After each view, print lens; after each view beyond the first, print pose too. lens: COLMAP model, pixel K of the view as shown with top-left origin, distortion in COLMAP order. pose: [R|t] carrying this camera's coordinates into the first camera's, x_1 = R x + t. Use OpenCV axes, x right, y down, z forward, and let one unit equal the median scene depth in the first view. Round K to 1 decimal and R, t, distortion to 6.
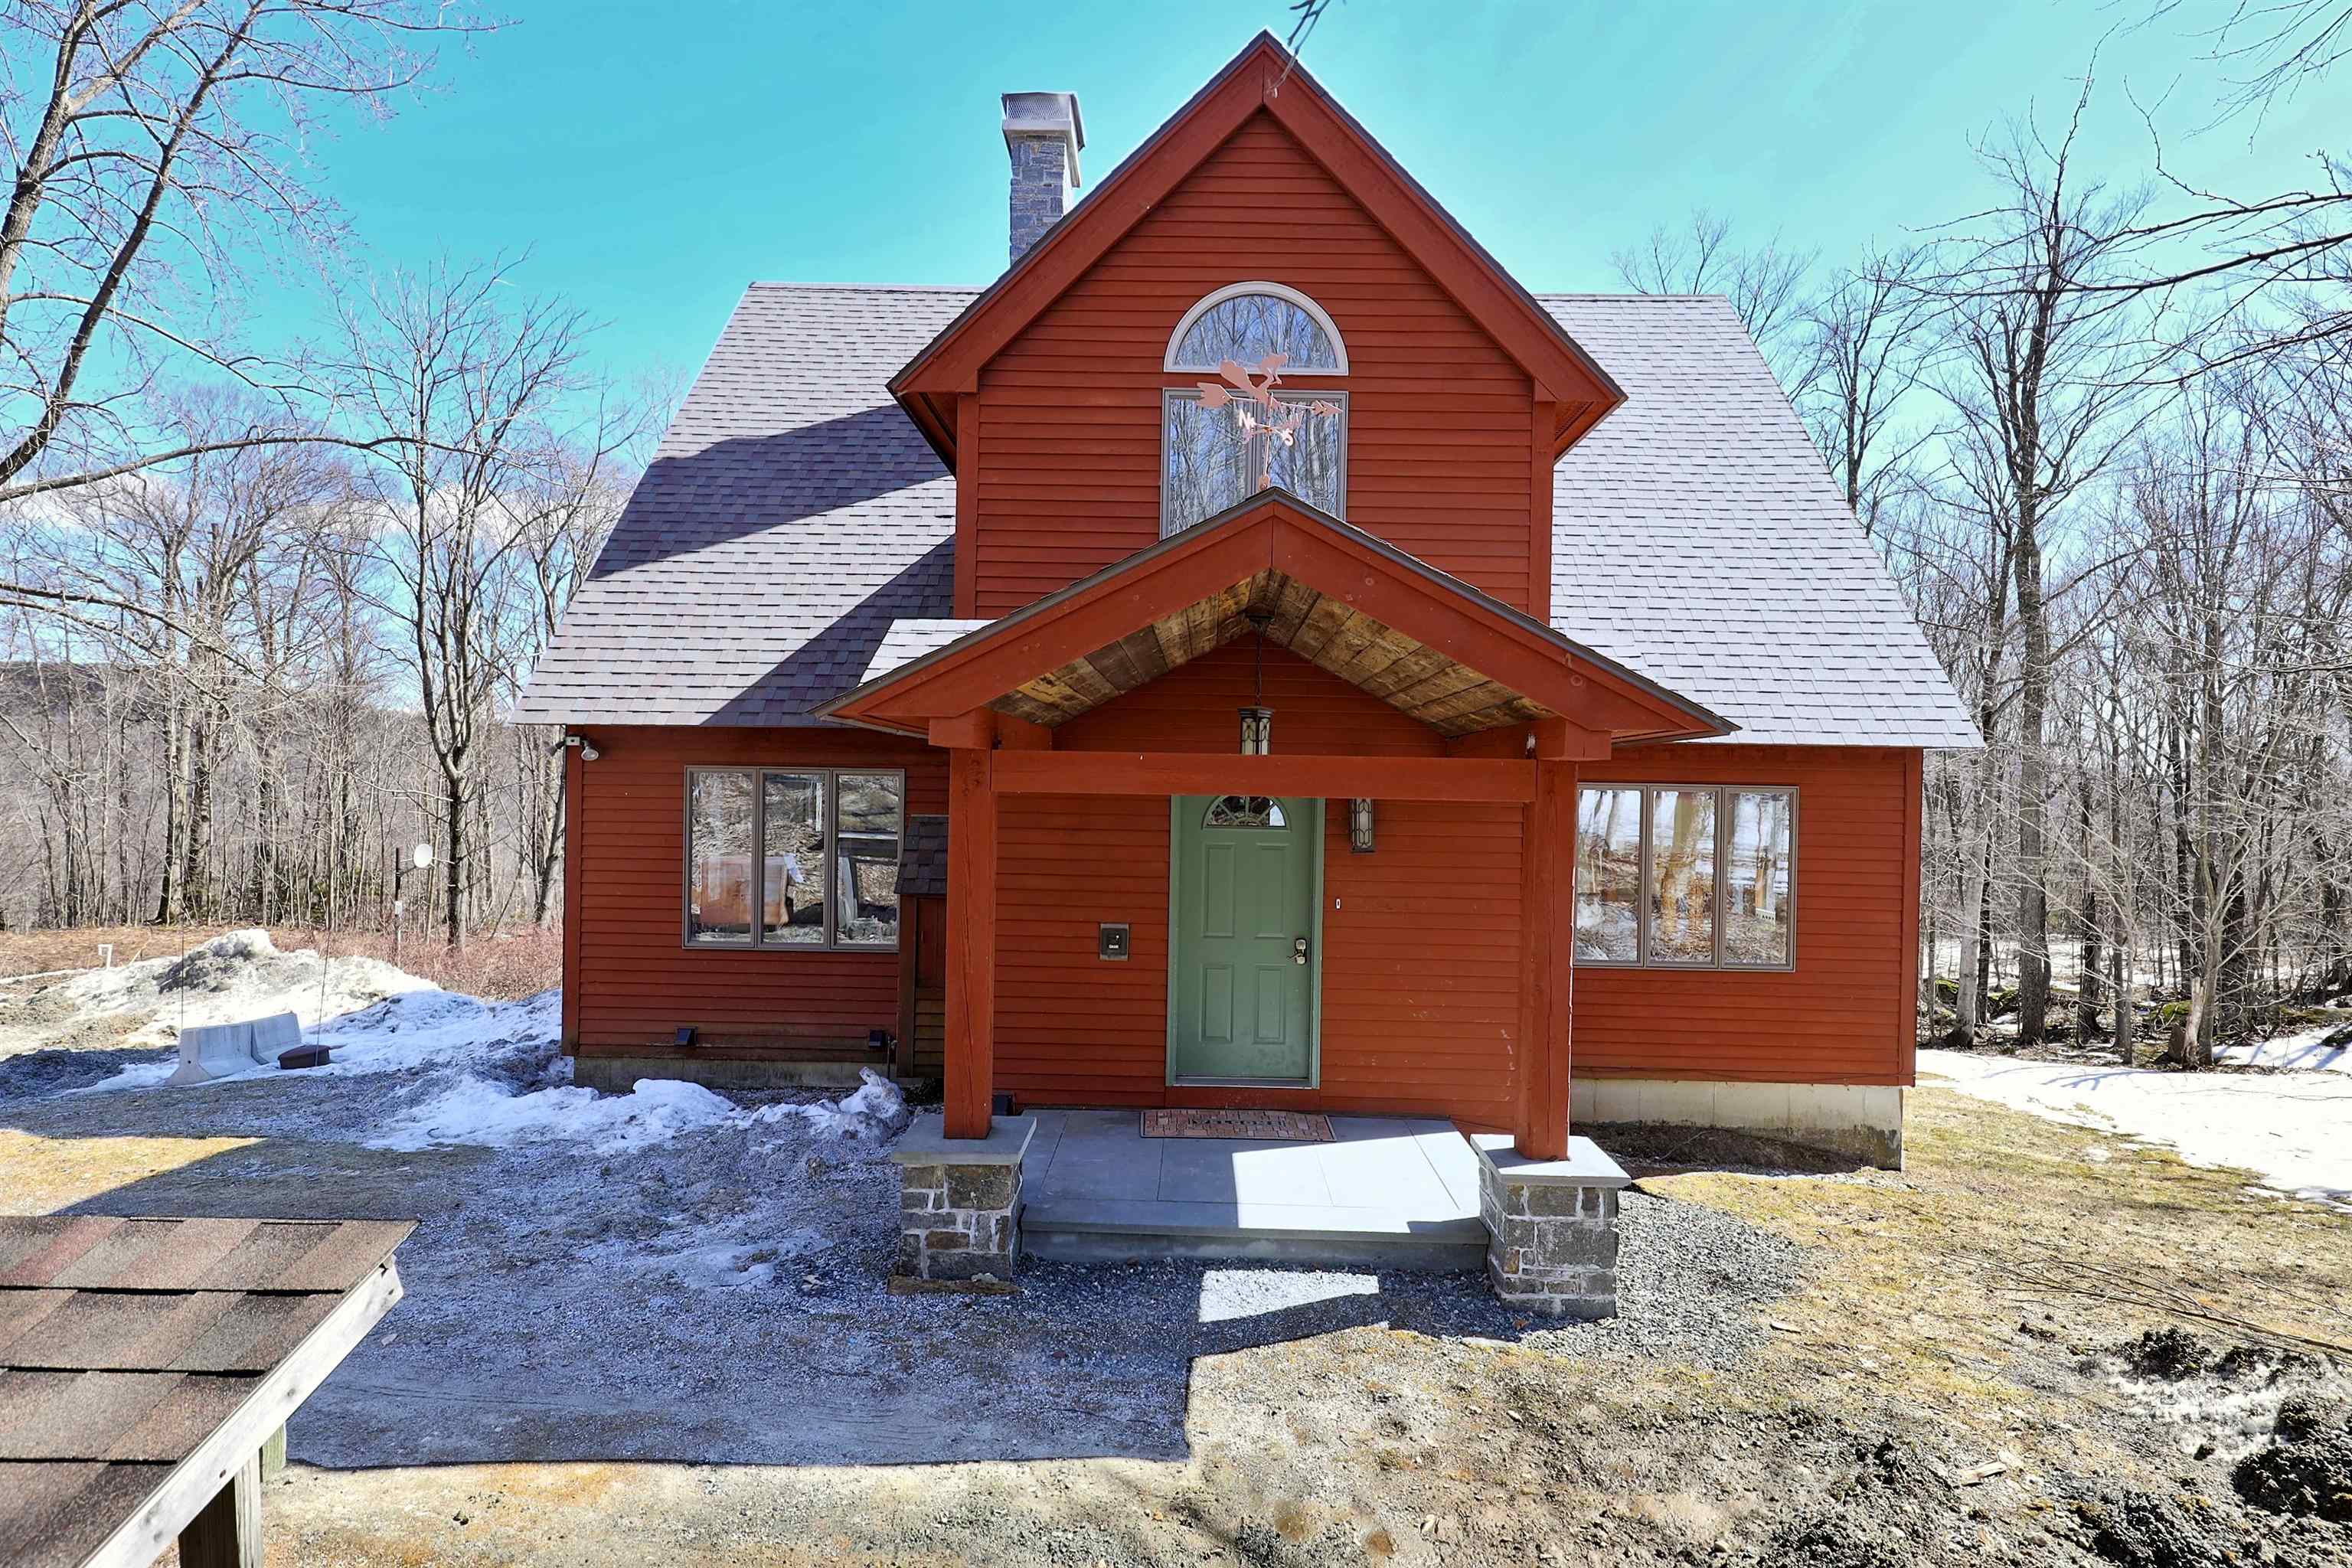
lens RADIAL K [[1095.5, 0, 1177.2], [0, 1095.5, 782.8], [0, 0, 1]] dist [-0.006422, 0.000758]
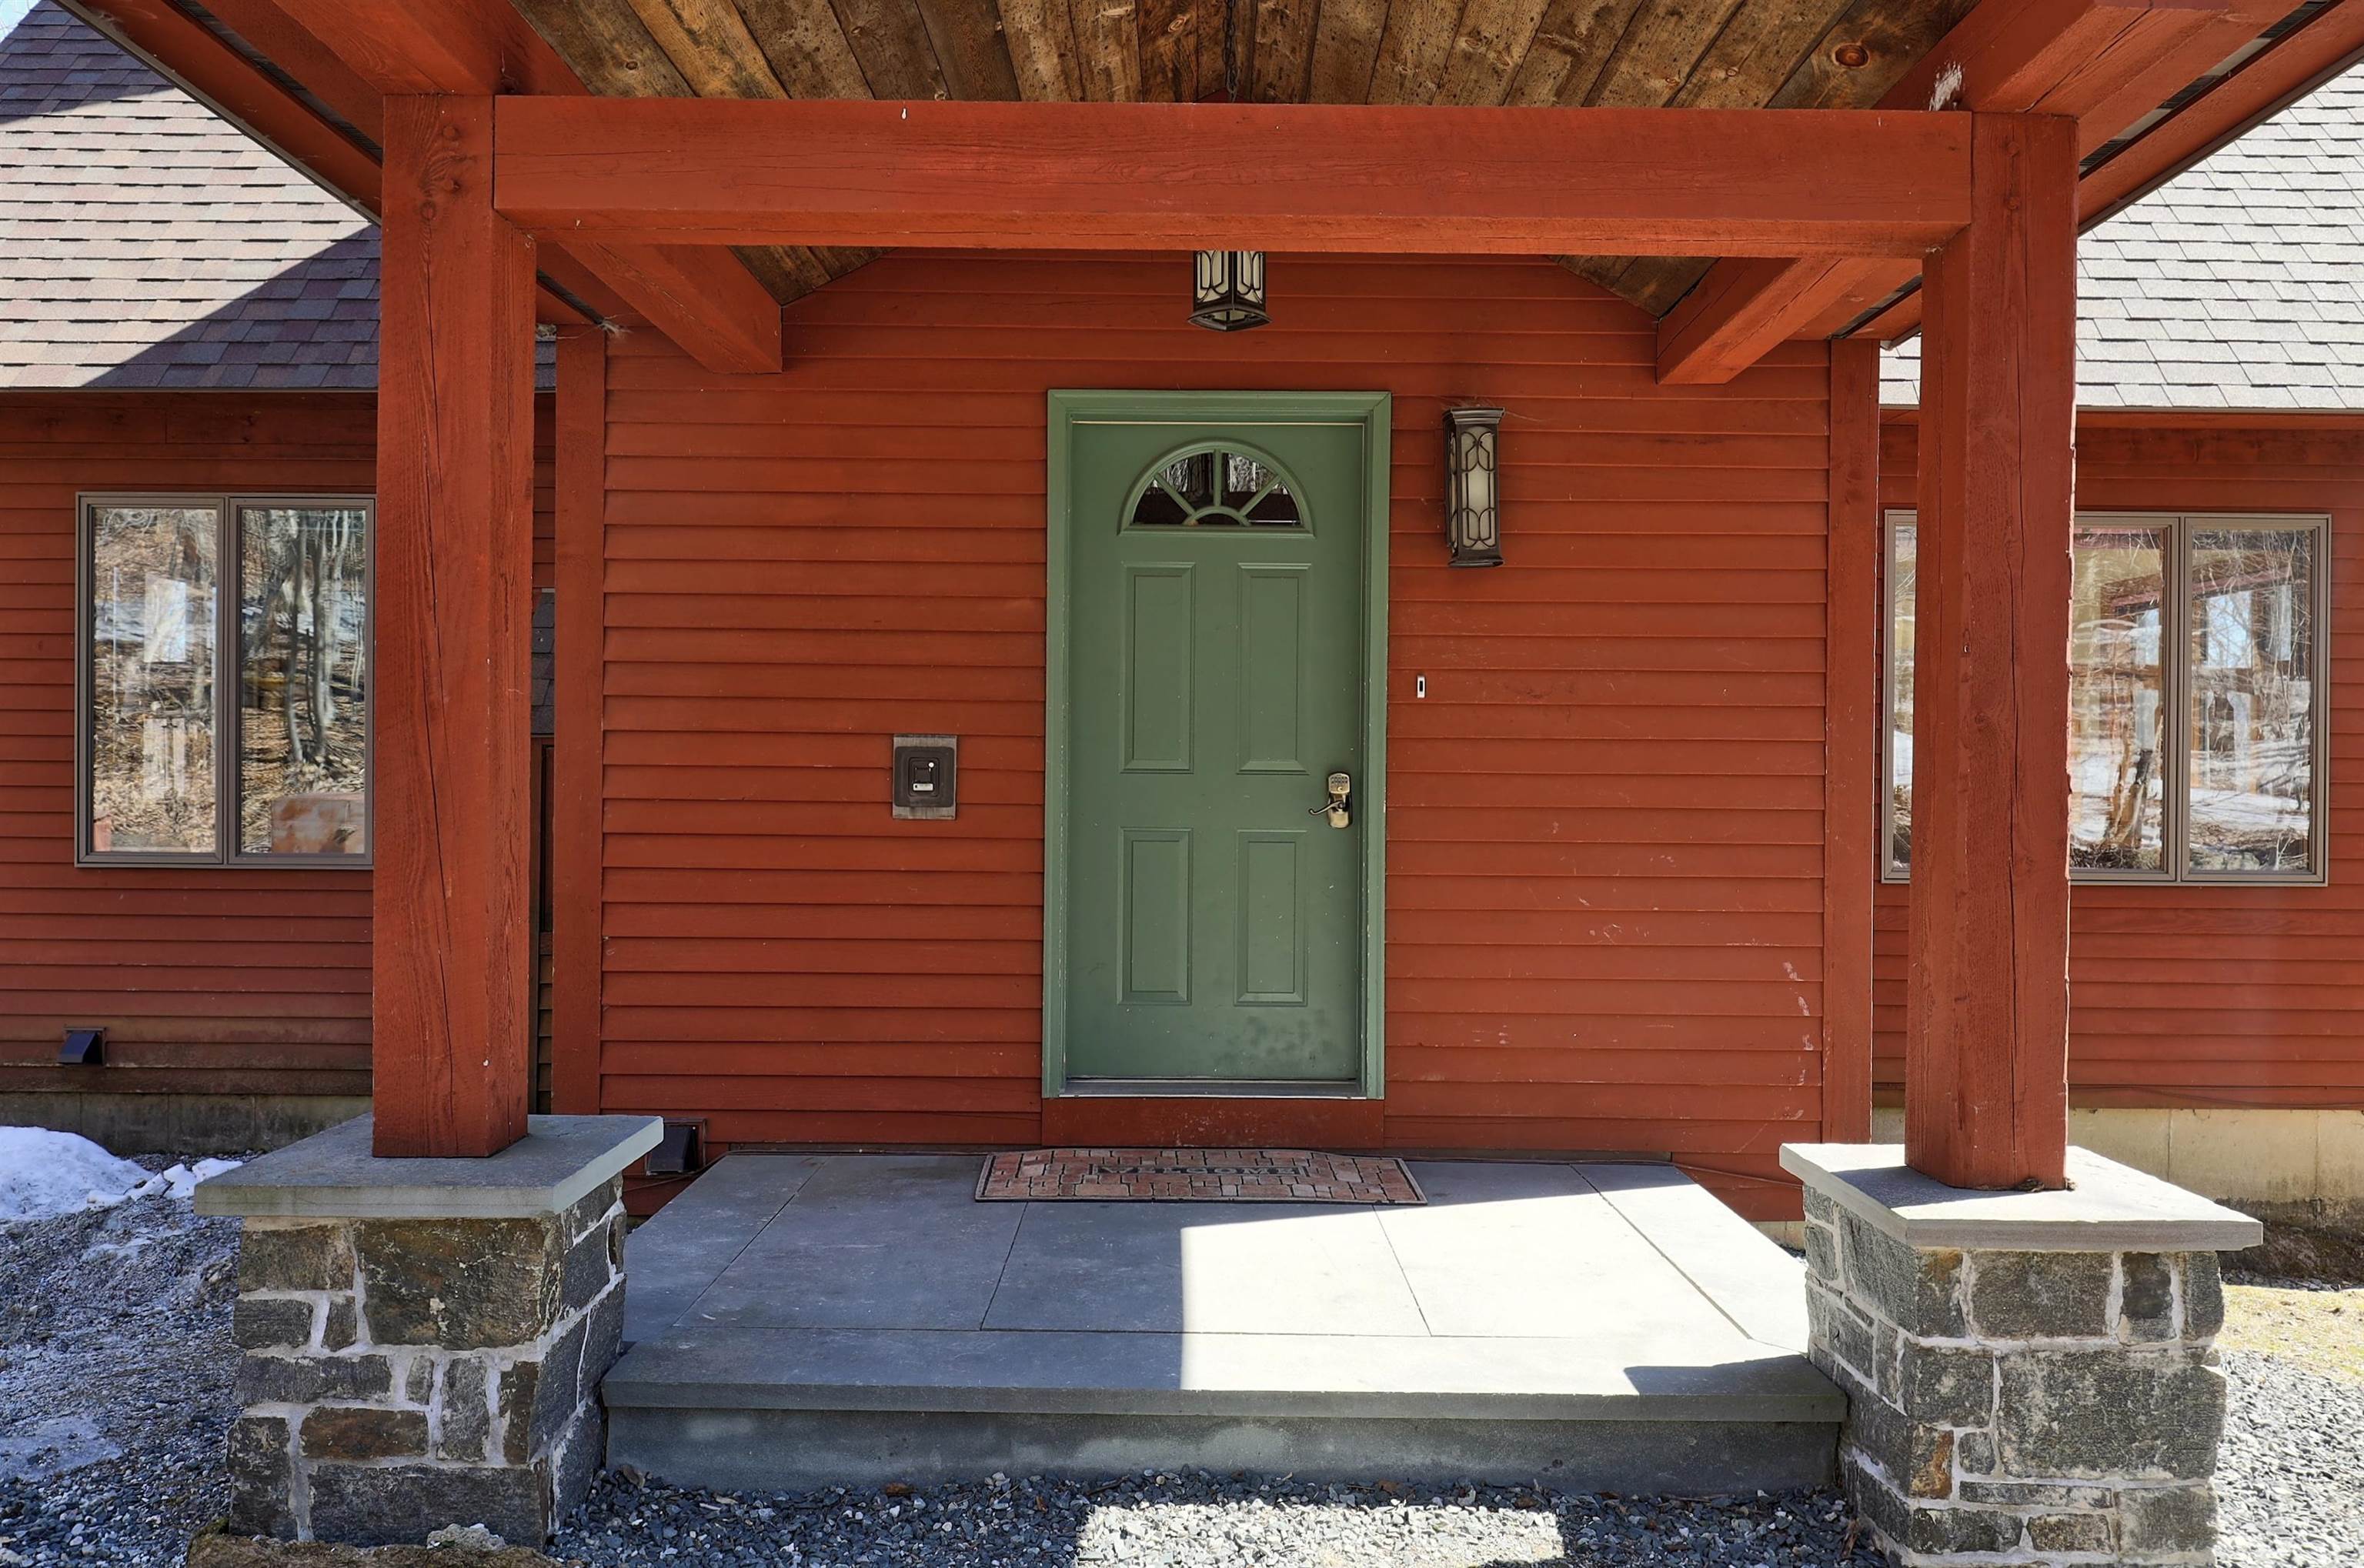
lens RADIAL K [[1634.3, 0, 1184.2], [0, 1634.3, 783.8], [0, 0, 1]] dist [-0.008393, -0.001155]
pose [[0.999739, -0.009580, 0.020761, 0.045990], [0.009585, 0.999954, -0.000127, 0.194984], [-0.020759, 0.000326, 0.999784, 0.432301]]
